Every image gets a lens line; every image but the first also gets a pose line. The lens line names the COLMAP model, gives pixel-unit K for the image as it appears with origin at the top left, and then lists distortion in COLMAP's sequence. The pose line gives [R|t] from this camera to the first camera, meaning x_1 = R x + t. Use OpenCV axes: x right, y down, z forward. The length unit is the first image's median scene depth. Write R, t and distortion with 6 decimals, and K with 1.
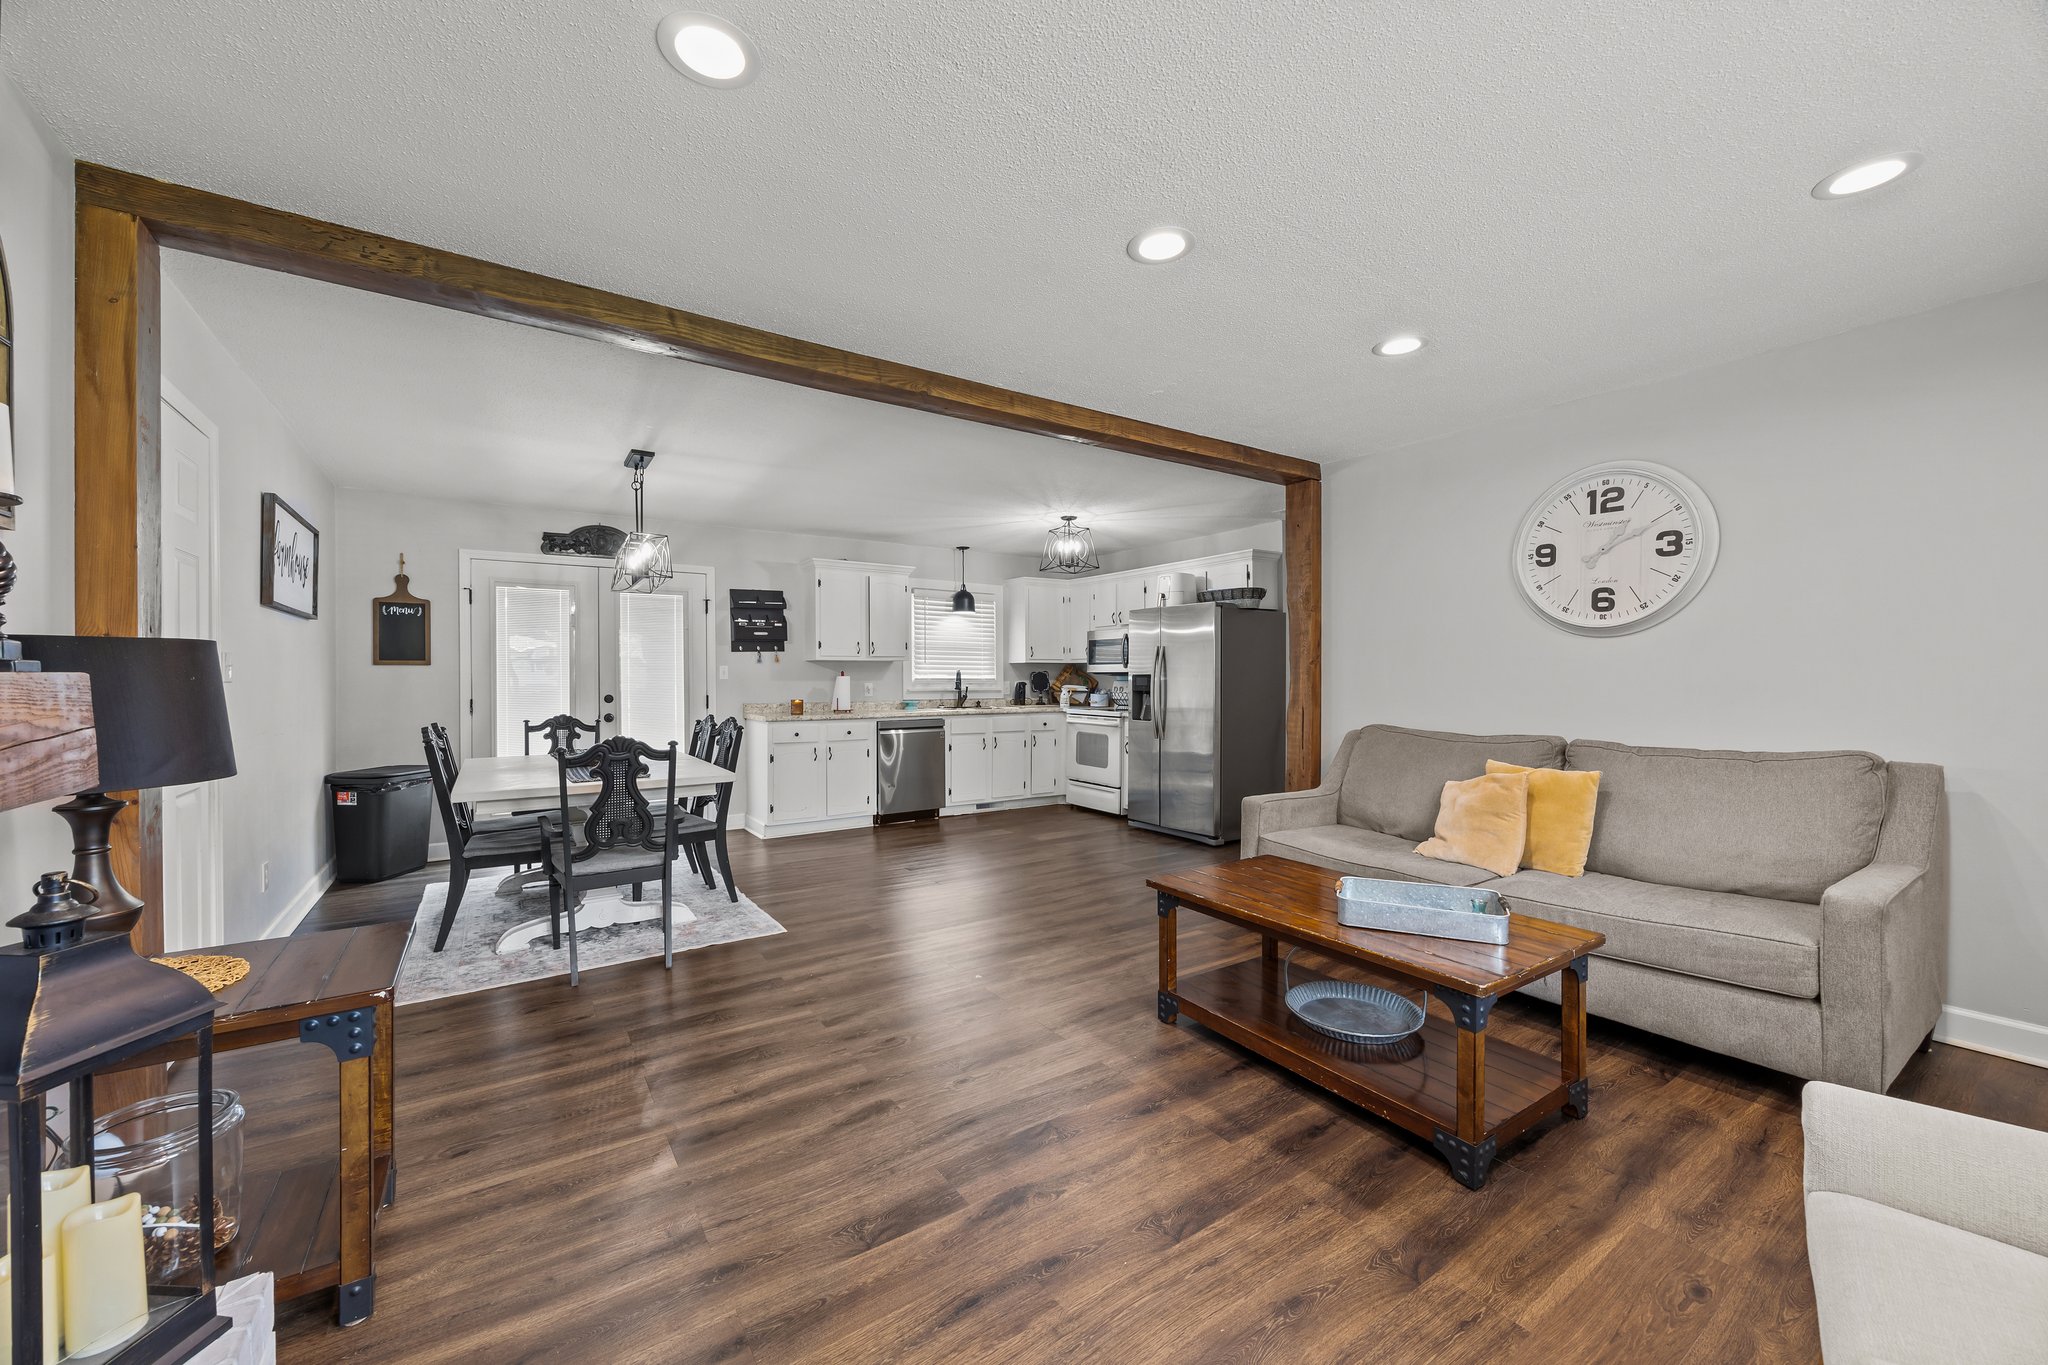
lens RADIAL K [[782.9, 0, 1021.6], [0, 782.9, 680.9], [0, 0, 1]] dist [-0.003694, -0.000178]
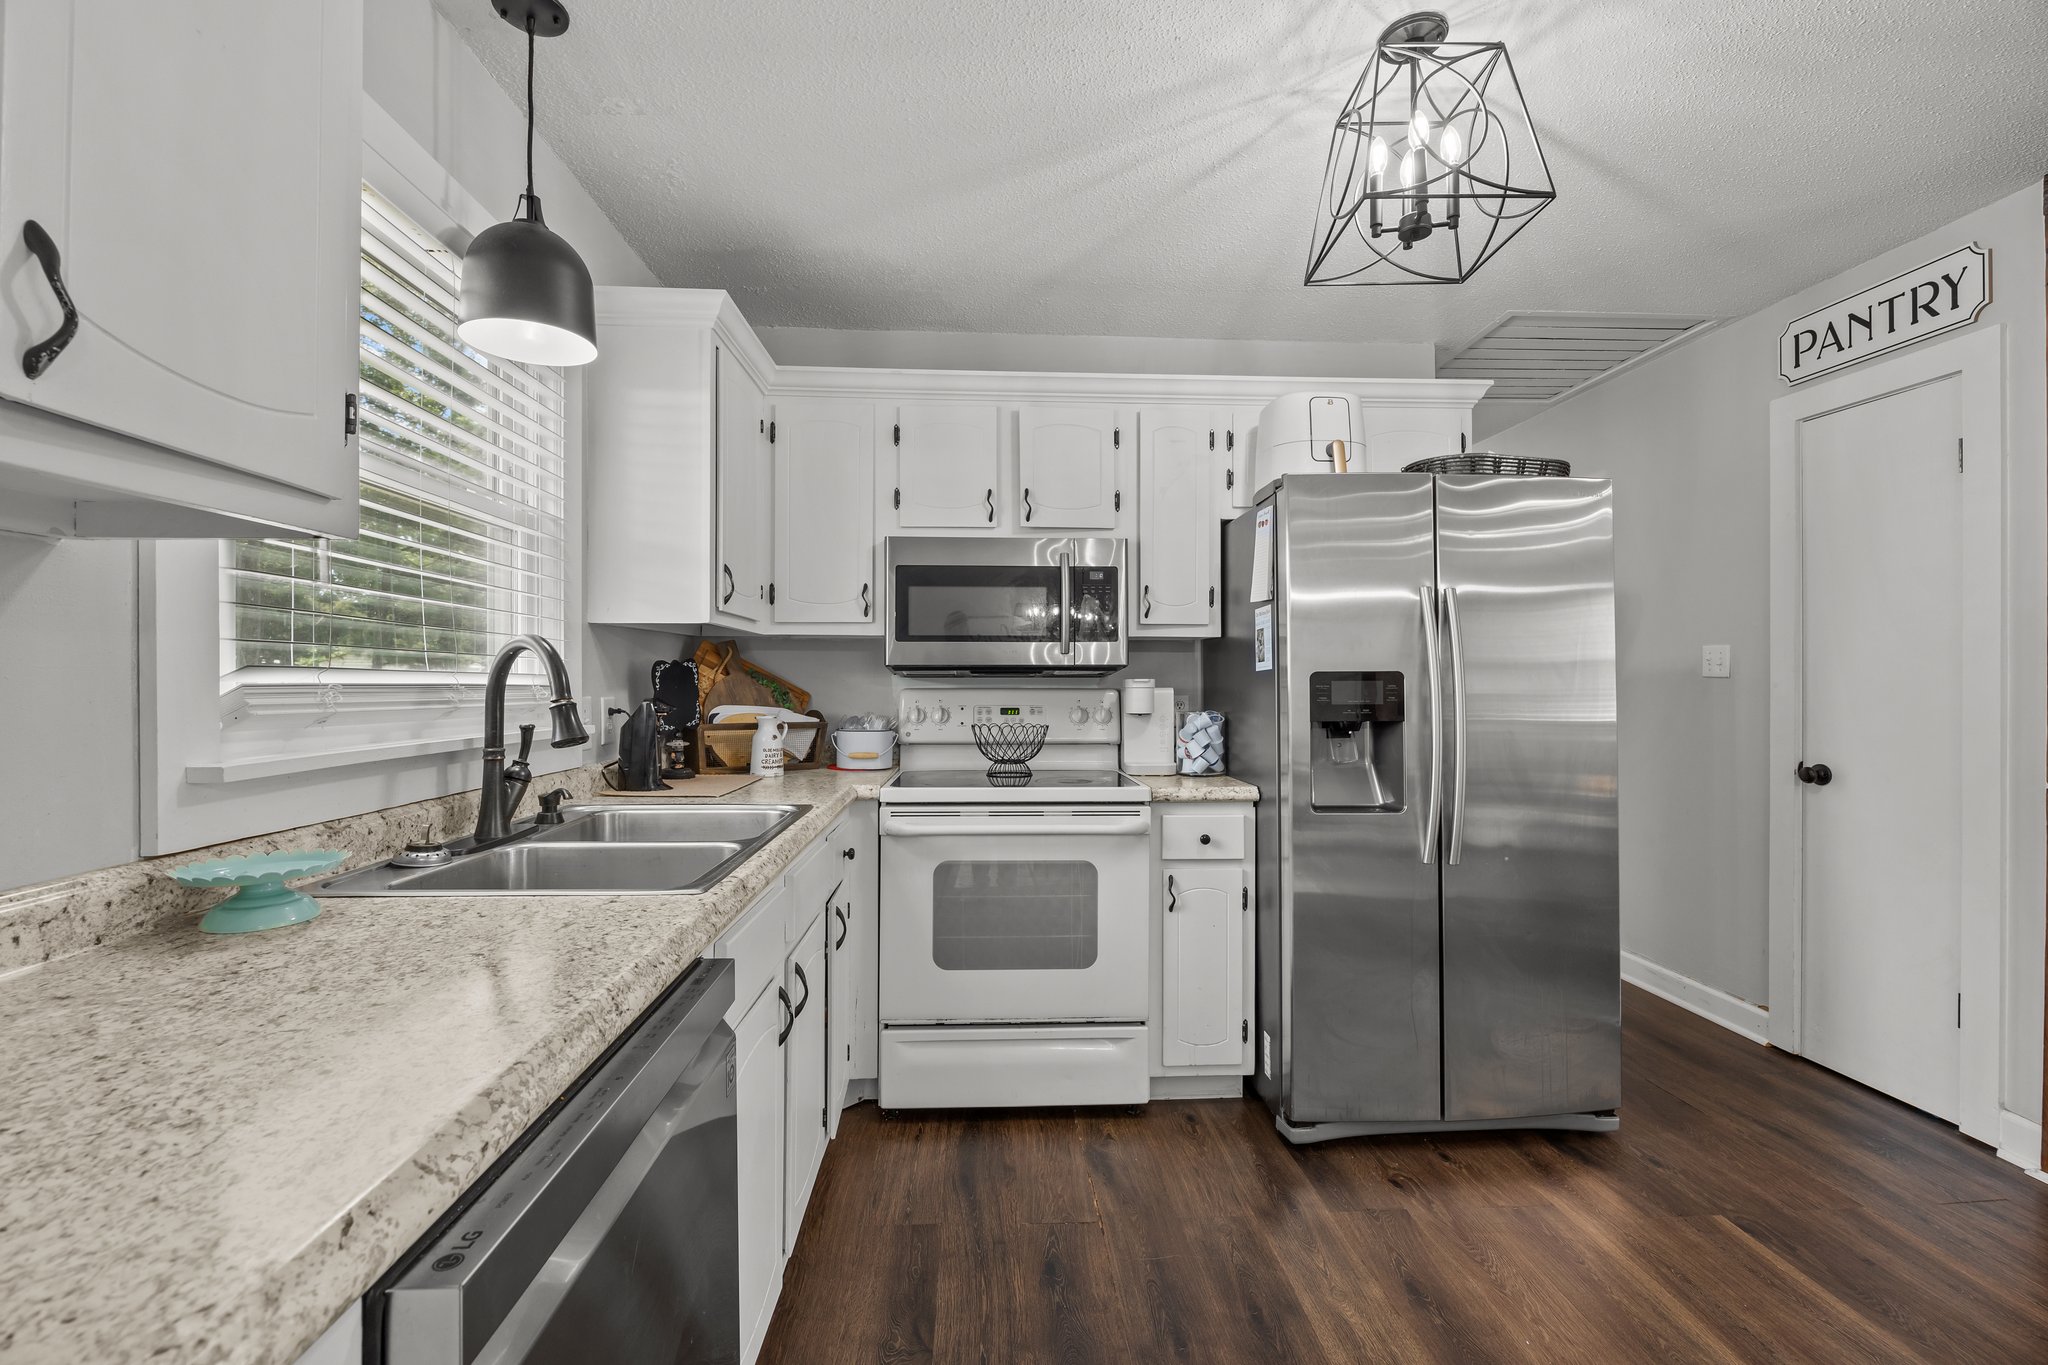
lens RADIAL K [[860.1, 0, 1021.4], [0, 860.1, 678.9], [0, 0, 1]] dist [-0.013795, 0.000511]
pose [[0.516933, 0.003803, 0.856018, -0.214875], [0.003832, 0.999970, -0.006756, -0.003193], [-0.856017, 0.006772, 0.516903, 0.887930]]
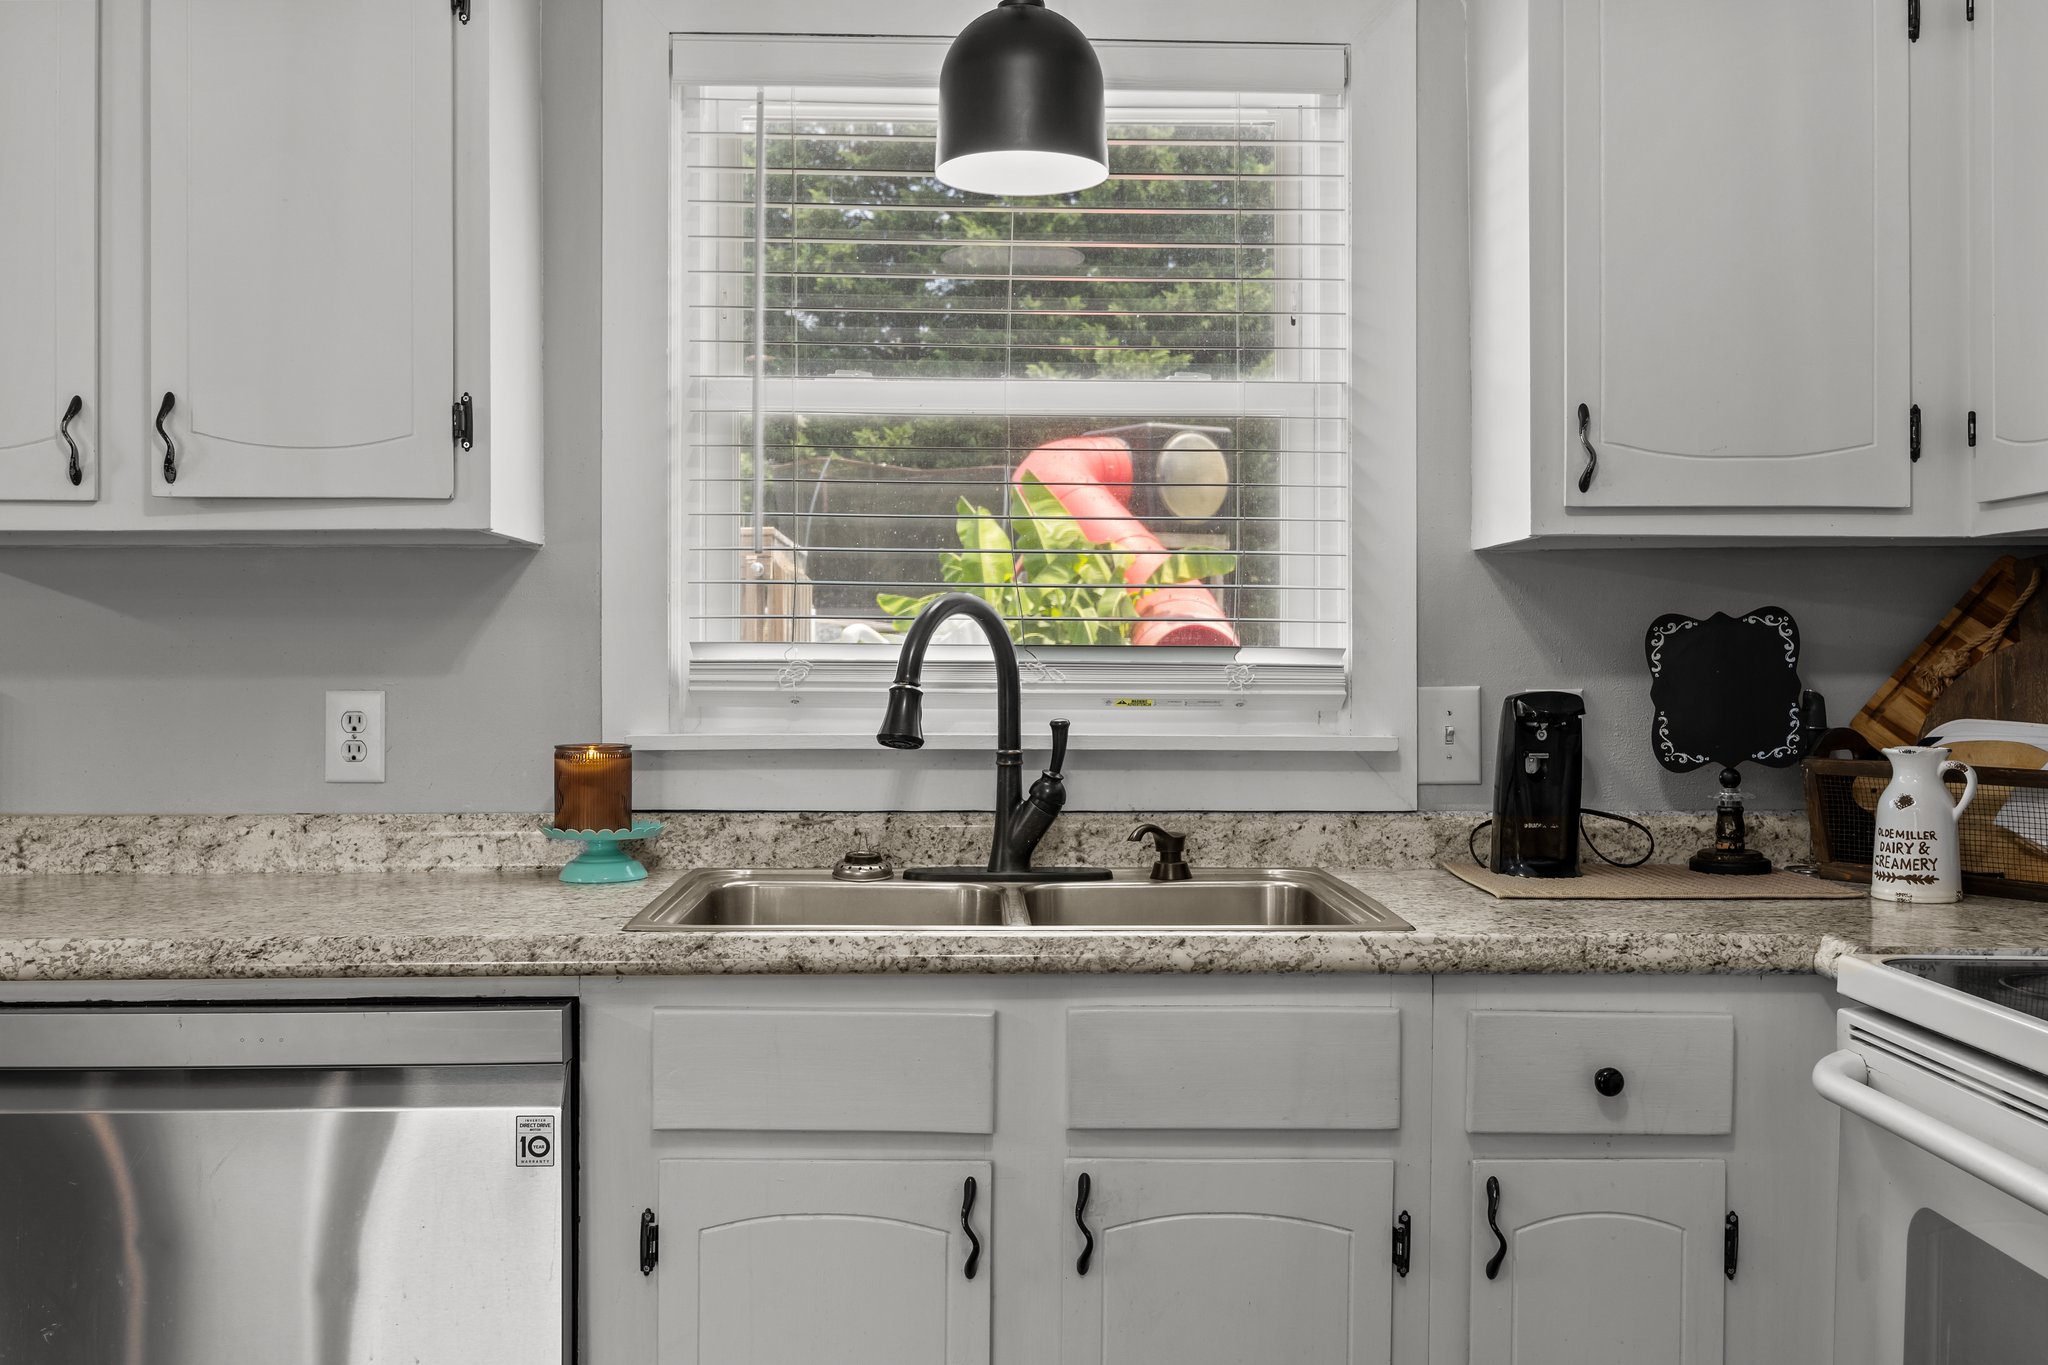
lens RADIAL K [[1945.7, 0, 1020.6], [0, 1945.7, 666.7], [0, 0, 1]] dist [0.004728, 0.000000]
pose [[0.841360, 0.003990, -0.540460, 0.120486], [-0.004529, 0.999990, 0.000332, -0.002937], [0.540456, 0.002168, 0.841370, 0.809159]]
